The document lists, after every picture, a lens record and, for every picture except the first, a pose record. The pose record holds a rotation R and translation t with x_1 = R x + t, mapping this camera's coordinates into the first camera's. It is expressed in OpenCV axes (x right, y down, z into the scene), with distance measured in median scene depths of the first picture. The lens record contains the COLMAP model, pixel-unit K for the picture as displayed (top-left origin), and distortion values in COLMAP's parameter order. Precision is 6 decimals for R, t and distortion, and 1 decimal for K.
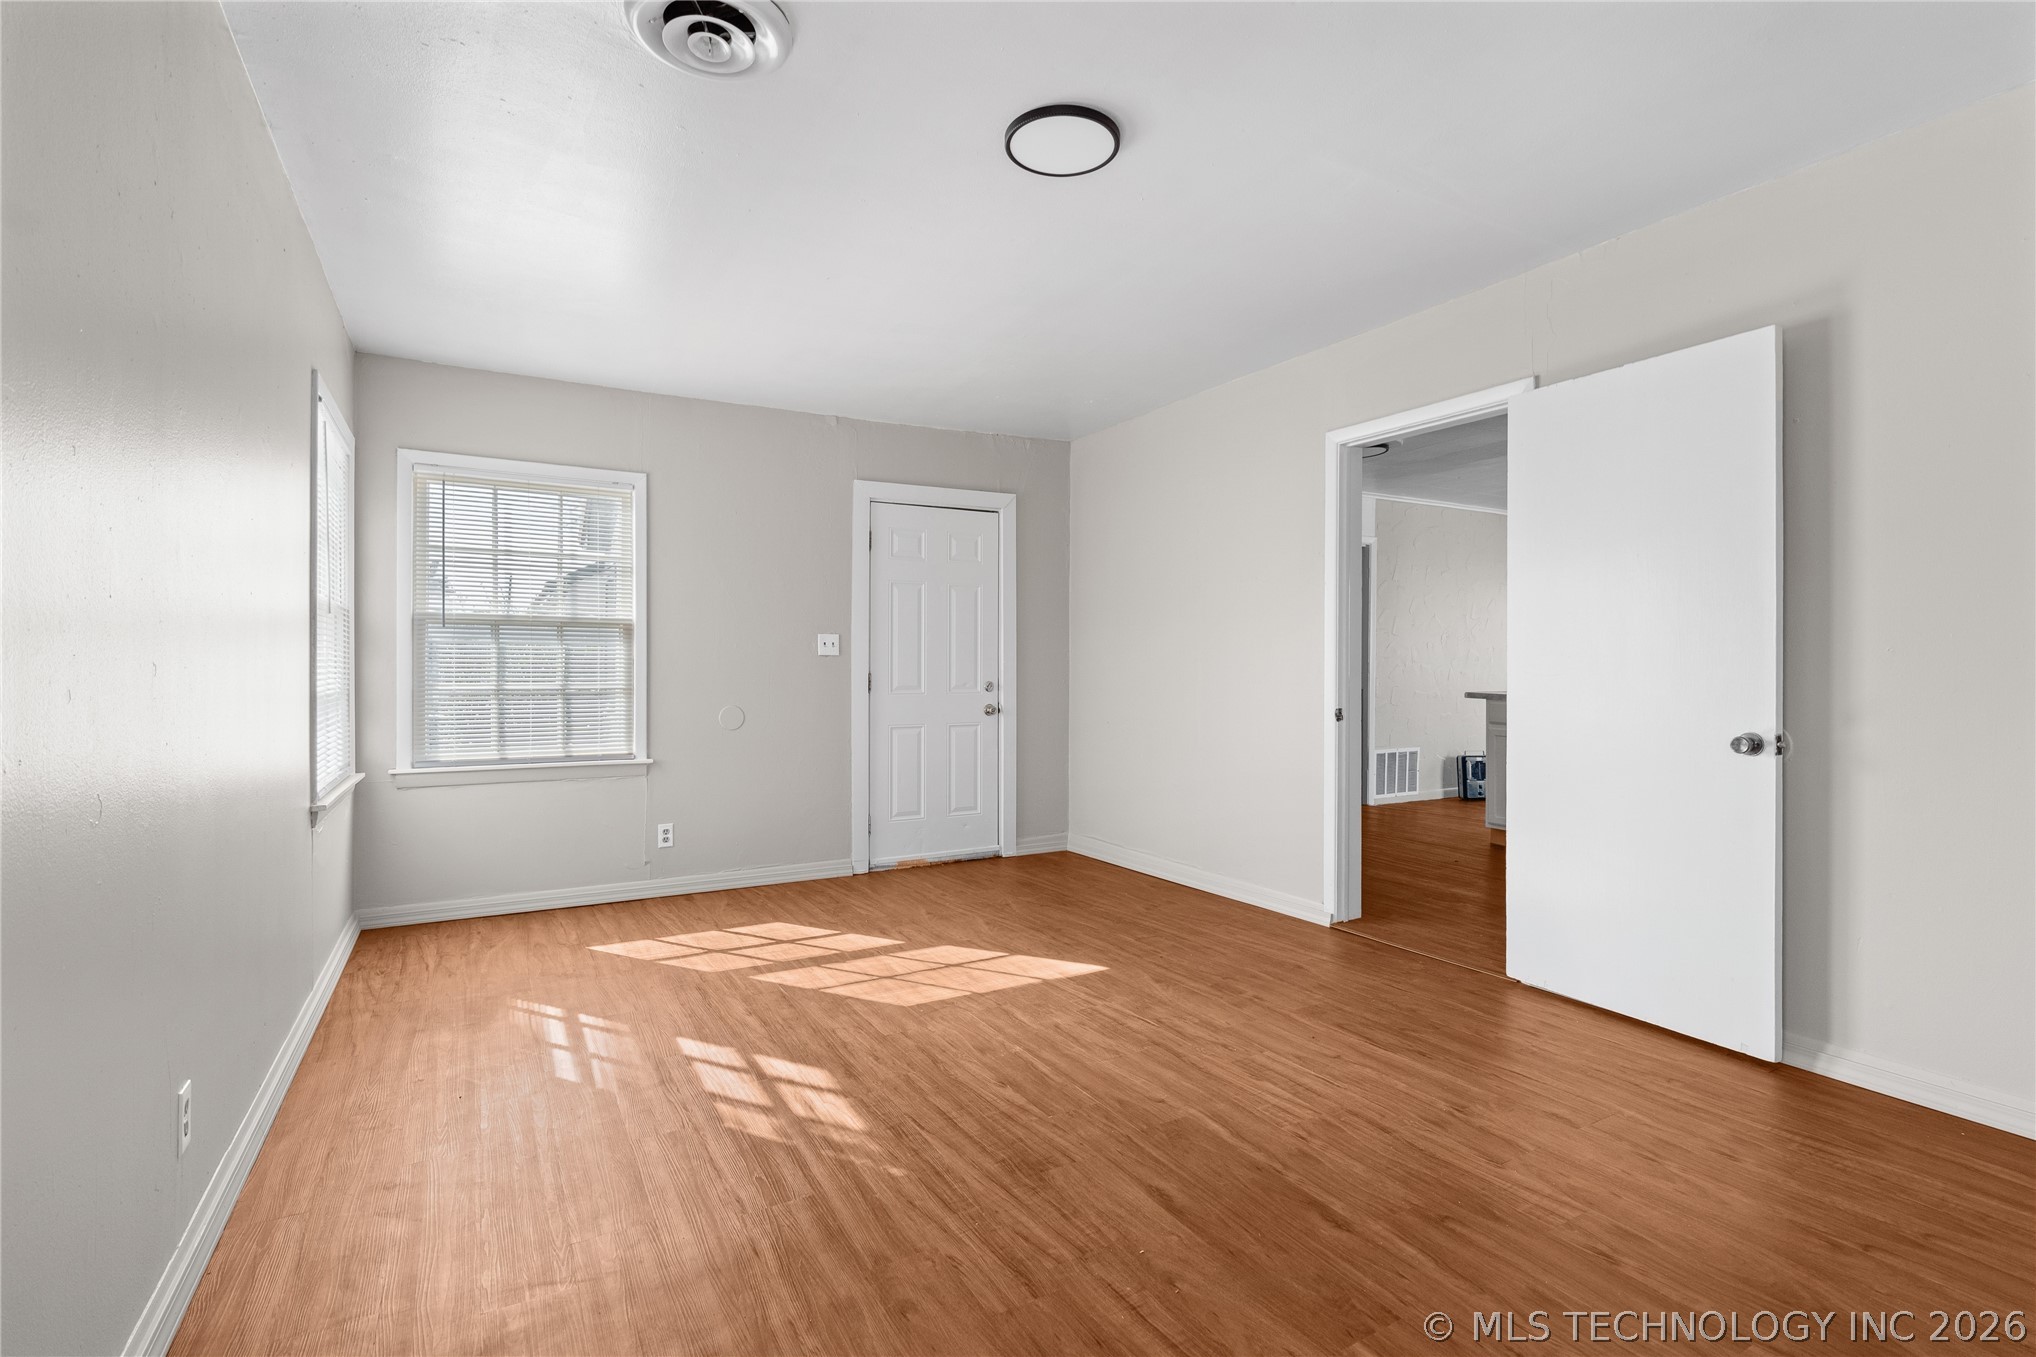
lens RADIAL K [[940.5, 0, 1022.1], [0, 940.5, 669.8], [0, 0, 1]] dist [-0.005382, 0.004042]
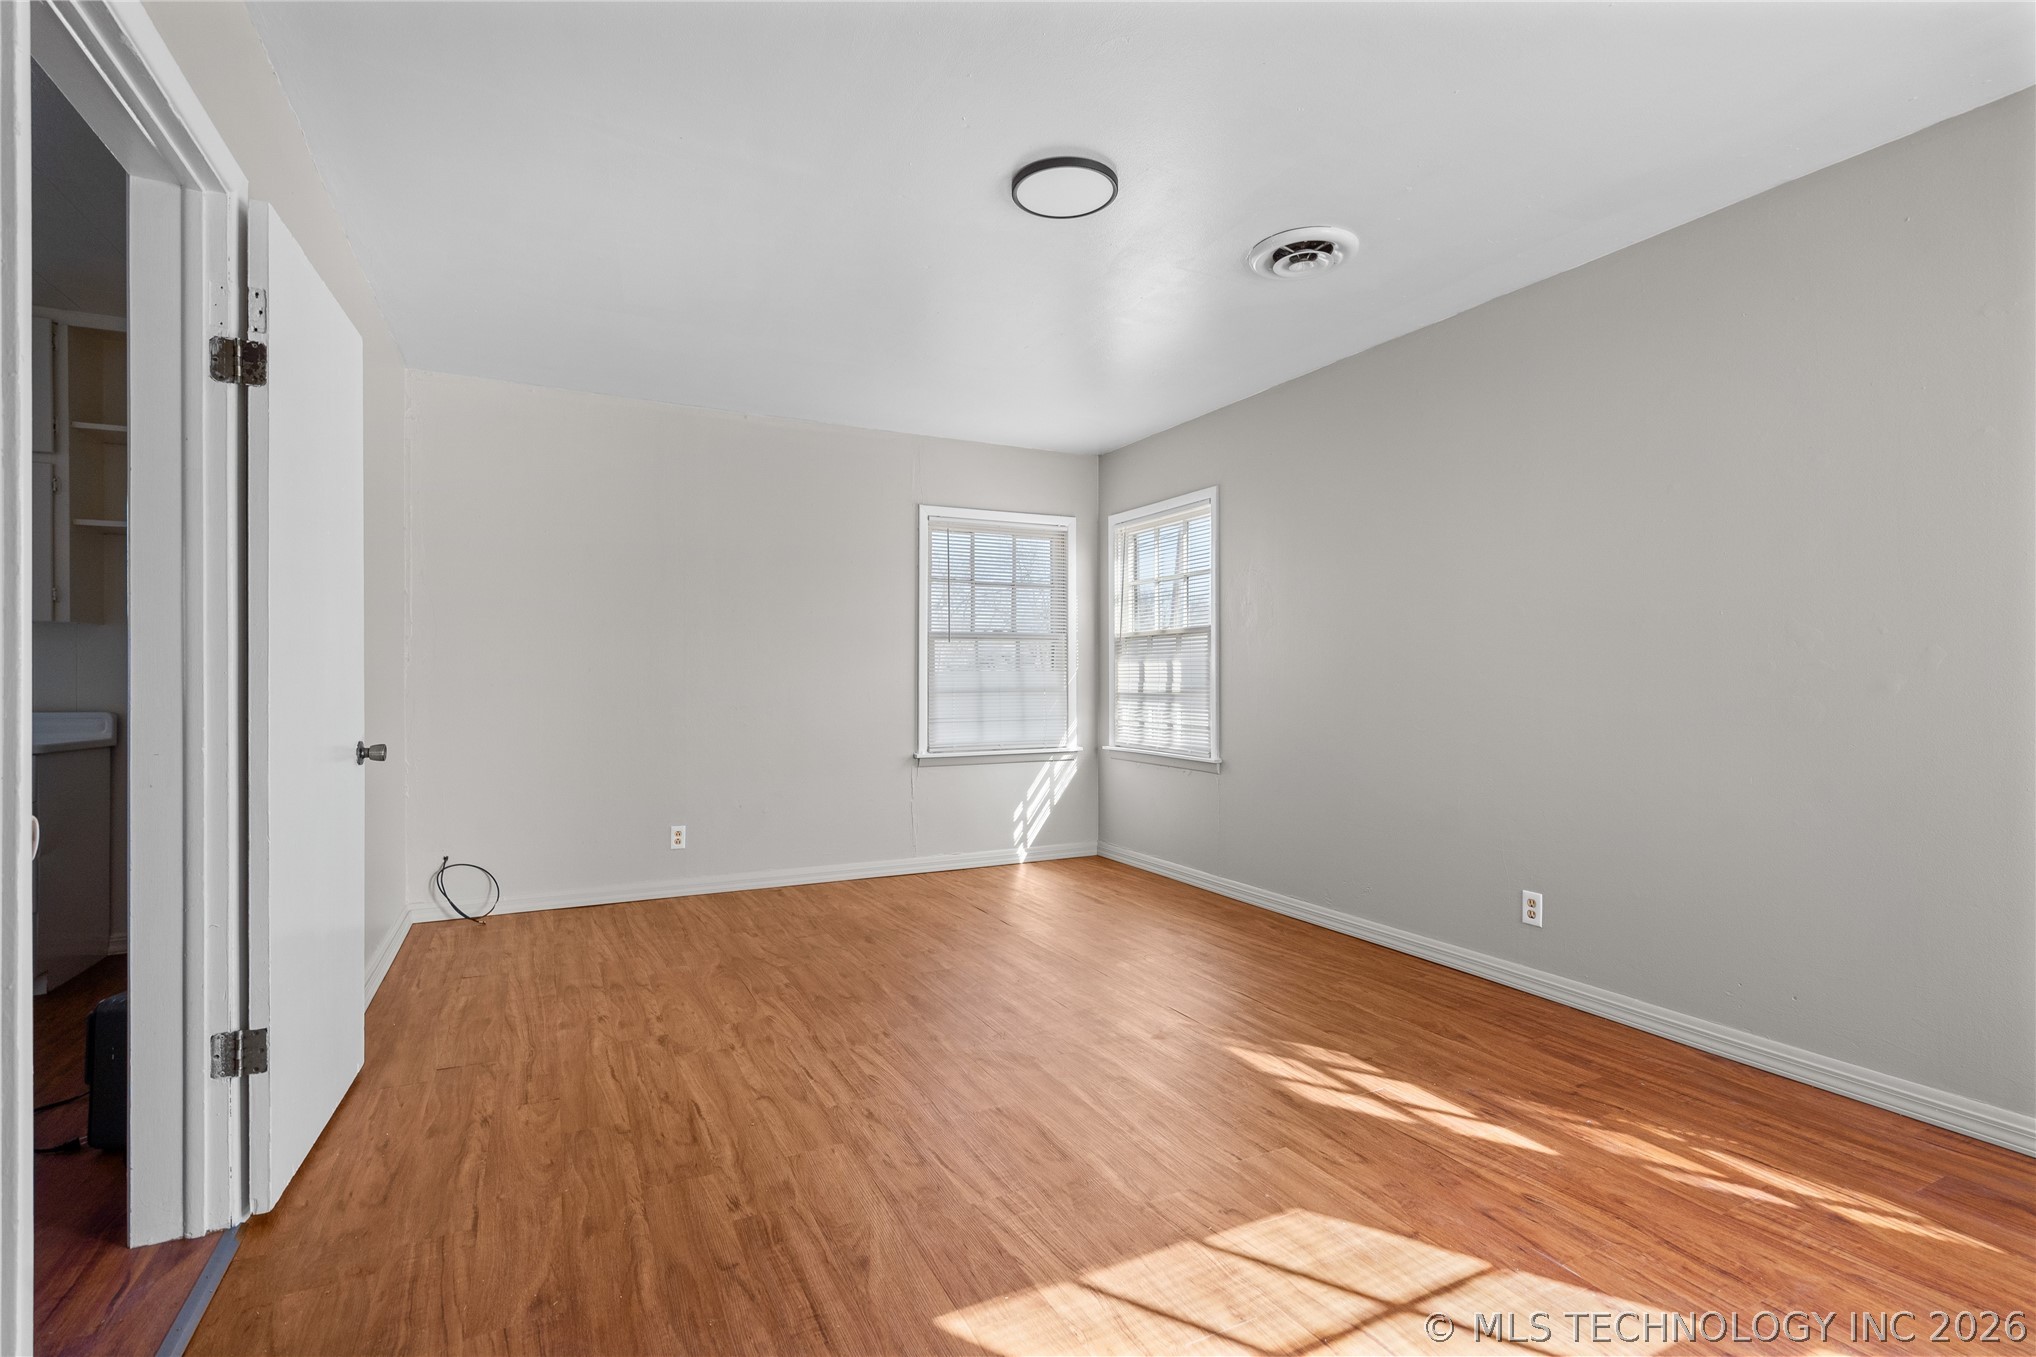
lens RADIAL K [[940.5, 0, 1003.1], [0, 940.5, 678.3], [0, 0, 1]] dist [-0.005382, 0.004042]
pose [[-0.997691, 0.001347, 0.067898, 0.036257], [0.001571, 0.999994, 0.003240, -0.001630], [-0.067893, 0.003340, -0.997687, 1.885146]]
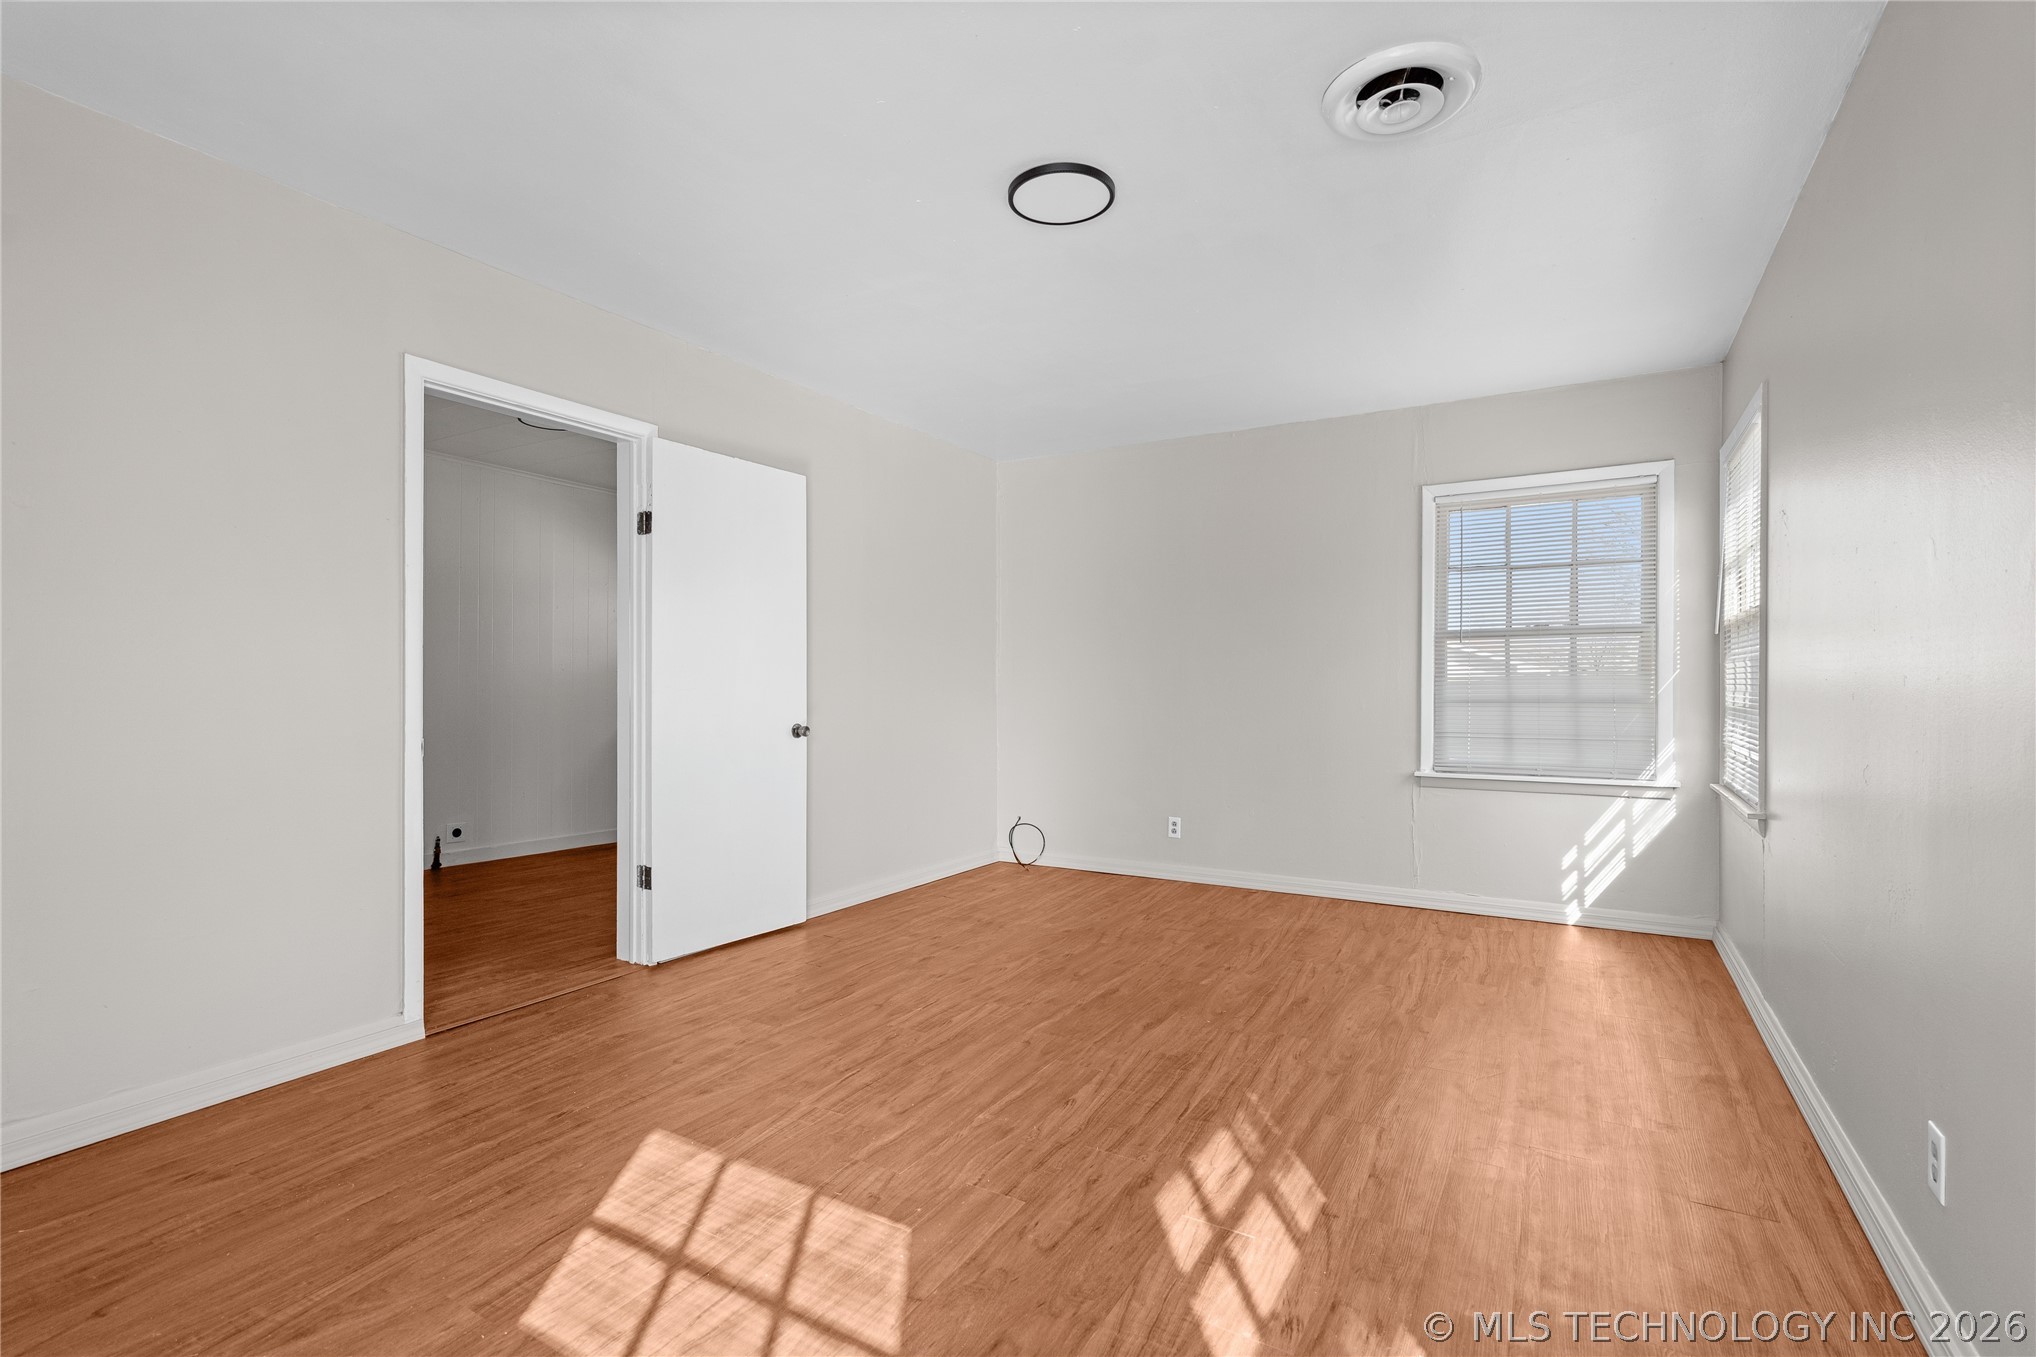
lens RADIAL K [[940.5, 0, 1009.7], [0, 940.5, 692.6], [0, 0, 1]] dist [-0.005382, 0.004042]
pose [[-0.481146, -0.005922, 0.876621, -0.797257], [0.003634, 0.999955, 0.008749, -0.000346], [-0.876633, 0.007395, -0.481103, 1.419153]]
